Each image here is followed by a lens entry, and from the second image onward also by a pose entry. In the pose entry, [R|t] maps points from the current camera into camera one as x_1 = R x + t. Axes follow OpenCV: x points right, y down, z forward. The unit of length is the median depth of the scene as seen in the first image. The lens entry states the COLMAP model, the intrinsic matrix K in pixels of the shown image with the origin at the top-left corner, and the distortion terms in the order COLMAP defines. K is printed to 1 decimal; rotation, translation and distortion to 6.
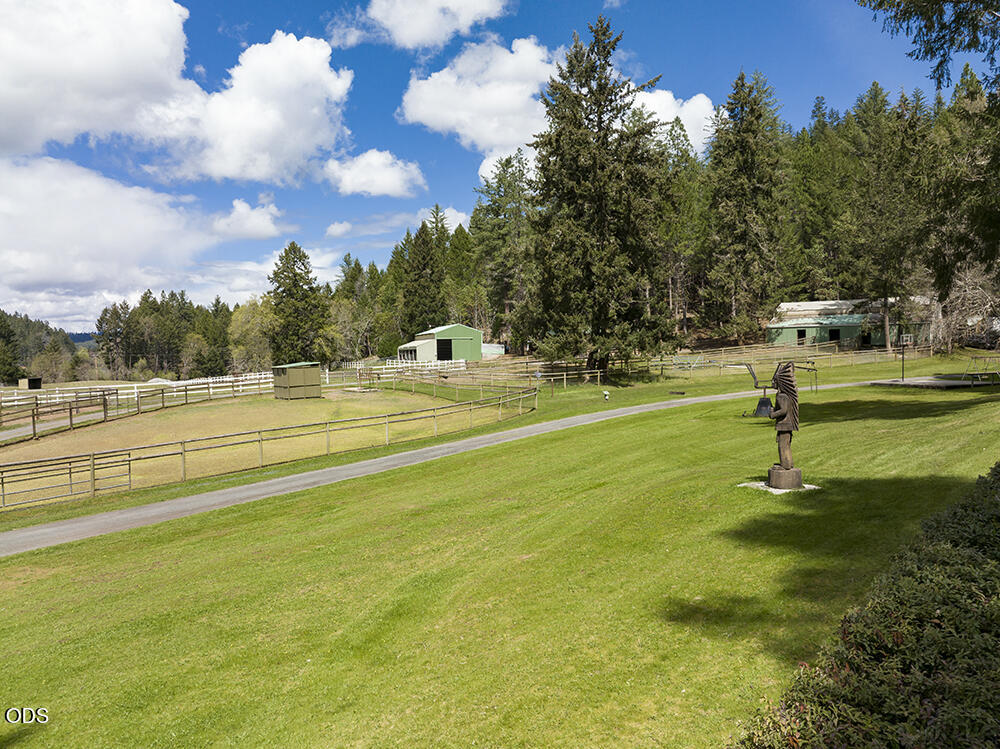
lens RADIAL K [[703.5, 0, 501.7], [0, 703.5, 368.4], [0, 0, 1]] dist [-0.039464, 0.012040]
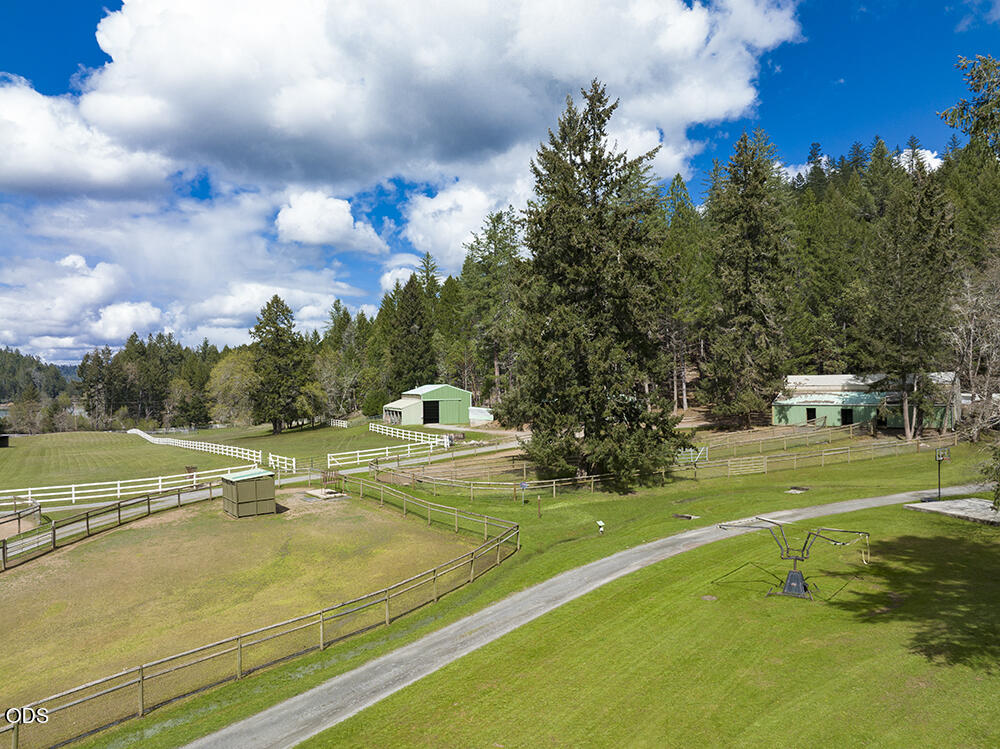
lens RADIAL K [[703.5, 0, 501.7], [0, 703.5, 368.4], [0, 0, 1]] dist [-0.039464, 0.012040]
pose [[0.999970, 0.005028, 0.005810, 0.008210], [-0.004740, 0.998813, -0.048487, -0.041590], [-0.006047, 0.048458, 0.998807, 0.050212]]
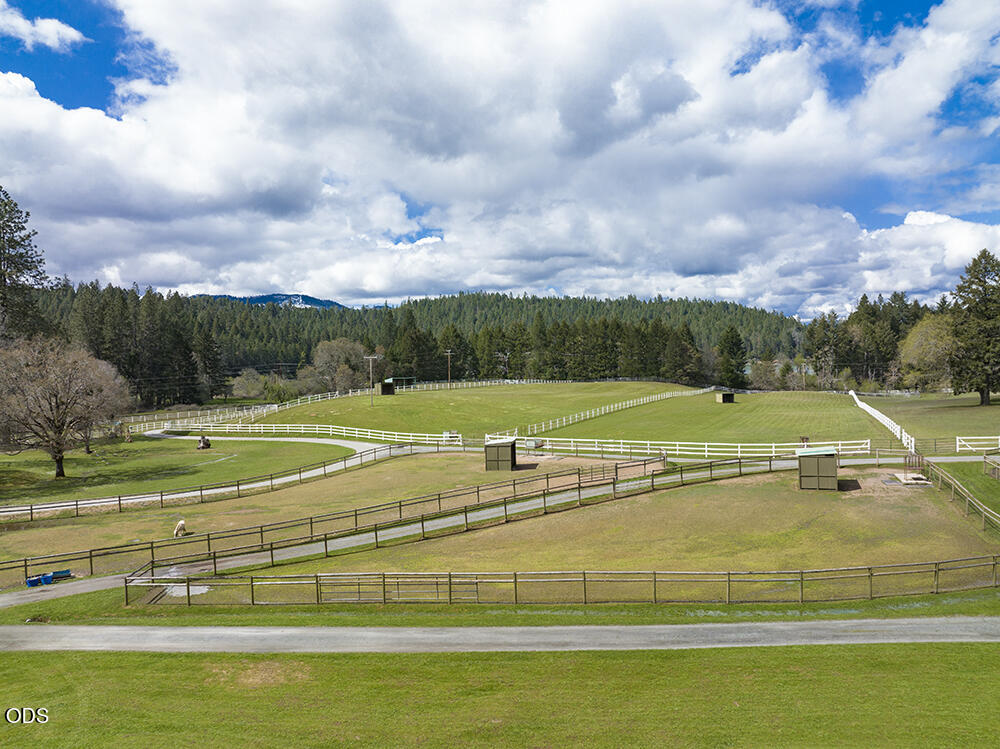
lens RADIAL K [[703.5, 0, 501.7], [0, 703.5, 368.4], [0, 0, 1]] dist [-0.039464, 0.012040]
pose [[0.544474, 0.024946, -0.838406, 0.112675], [-0.010493, 0.999682, 0.022931, -0.057762], [0.838712, -0.003688, 0.544563, 0.051823]]
